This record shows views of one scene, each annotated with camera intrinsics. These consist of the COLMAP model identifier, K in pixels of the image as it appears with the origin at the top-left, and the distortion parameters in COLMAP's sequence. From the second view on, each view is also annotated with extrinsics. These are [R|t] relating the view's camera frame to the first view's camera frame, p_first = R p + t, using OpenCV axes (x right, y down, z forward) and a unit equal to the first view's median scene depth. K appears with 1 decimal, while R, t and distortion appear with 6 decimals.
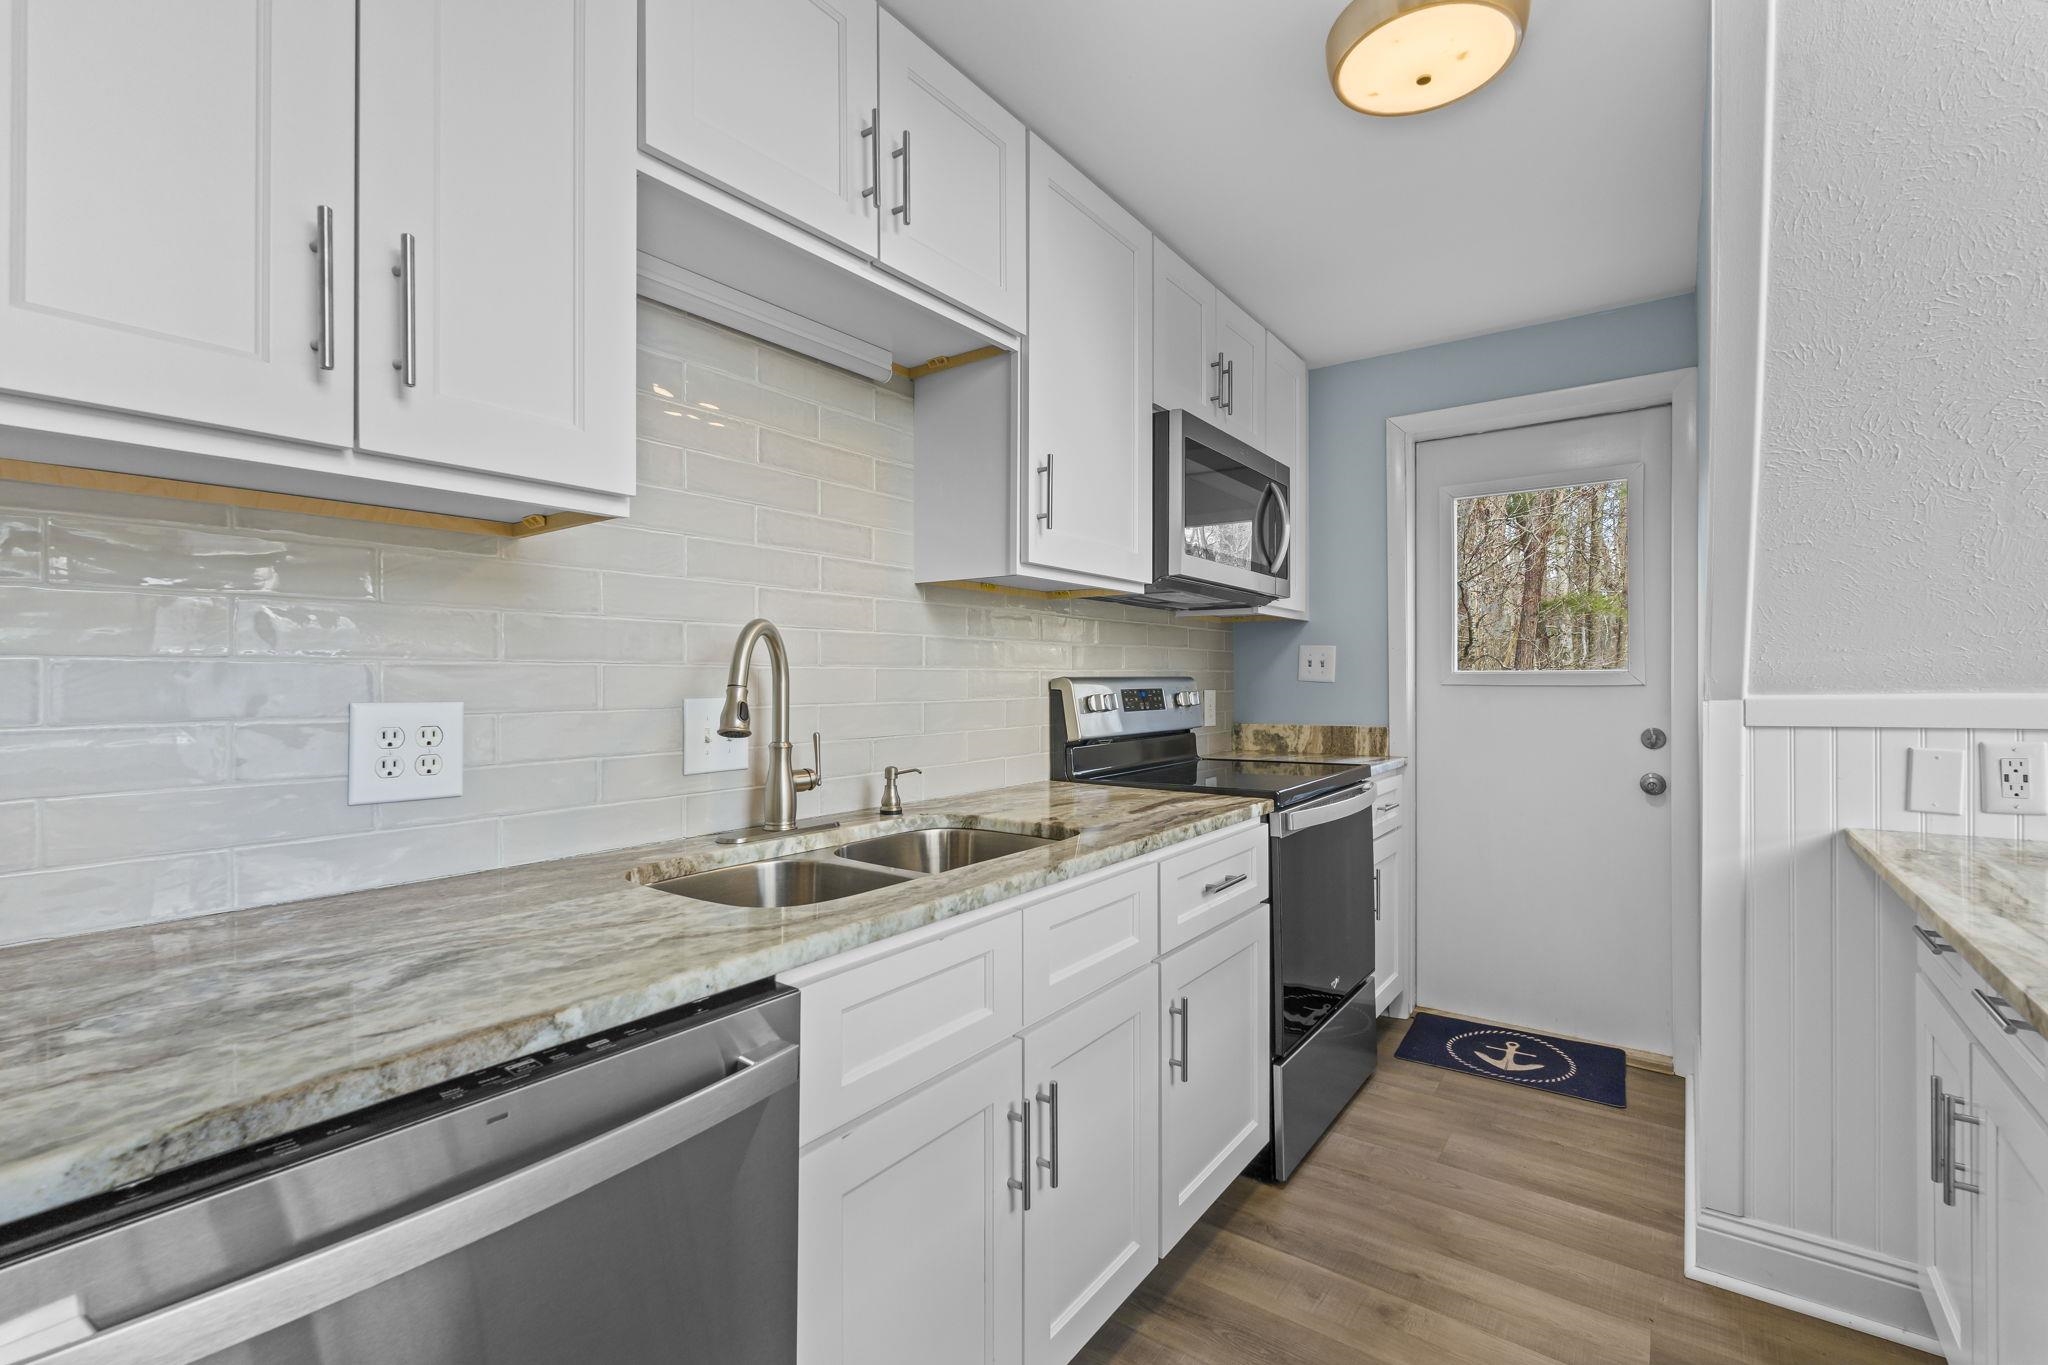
lens RADIAL K [[895.7, 0, 1027.8], [0, 895.7, 680.5], [0, 0, 1]] dist [-0.002379, -0.000140]
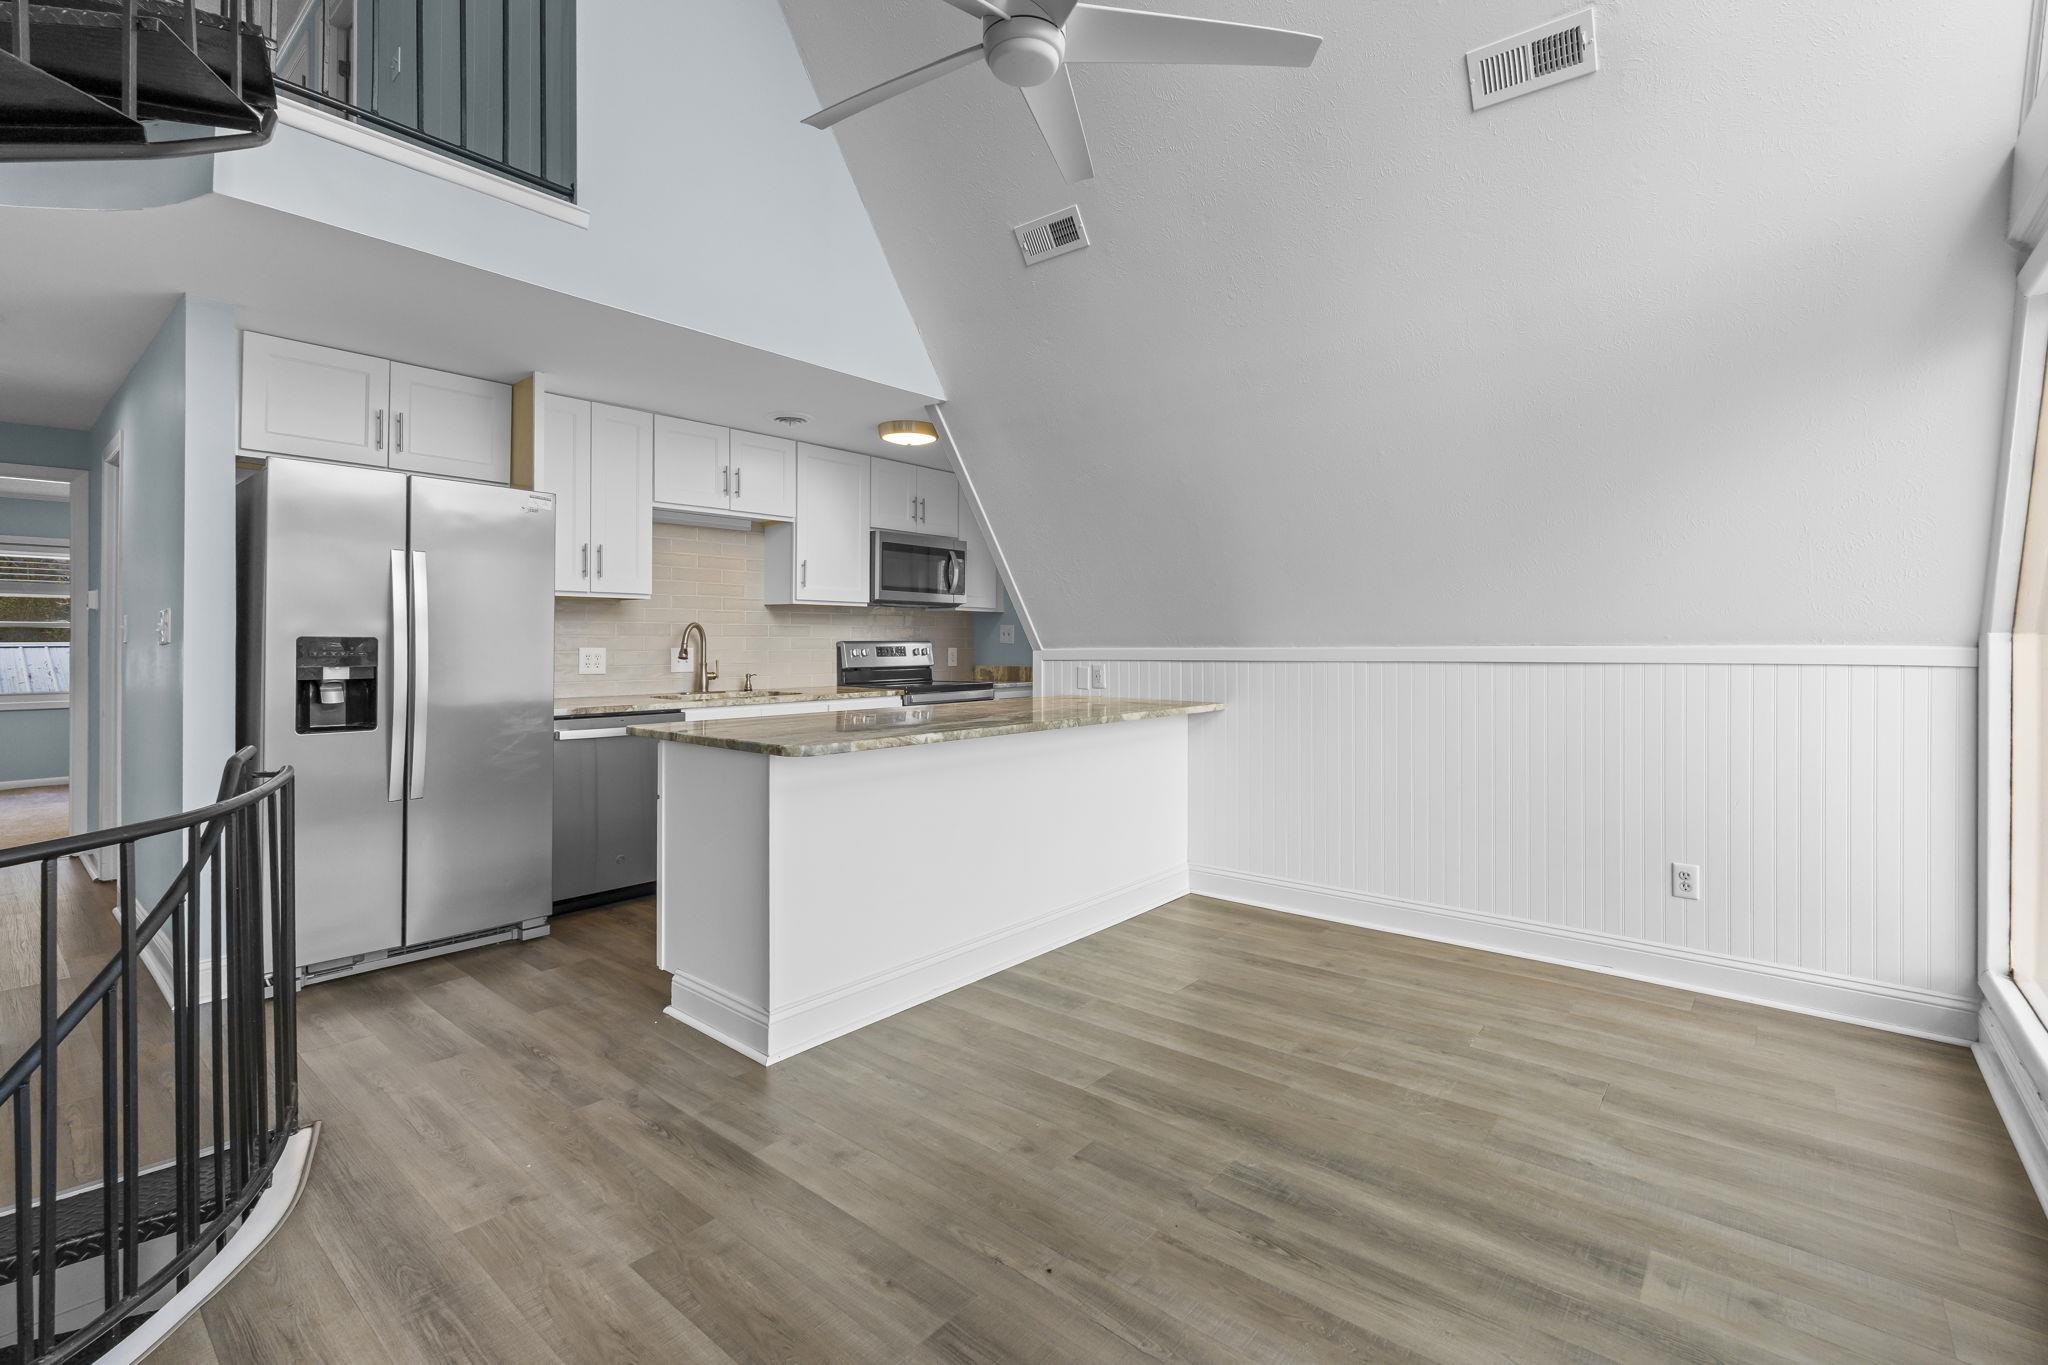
lens RADIAL K [[895.7, 0, 1014.9], [0, 895.7, 643.4], [0, 0, 1]] dist [-0.002379, -0.000140]
pose [[0.997511, 0.004446, -0.070376, 0.954092], [-0.004383, 0.999990, 0.001049, -0.002834], [0.070380, -0.000738, 0.997520, -1.870485]]
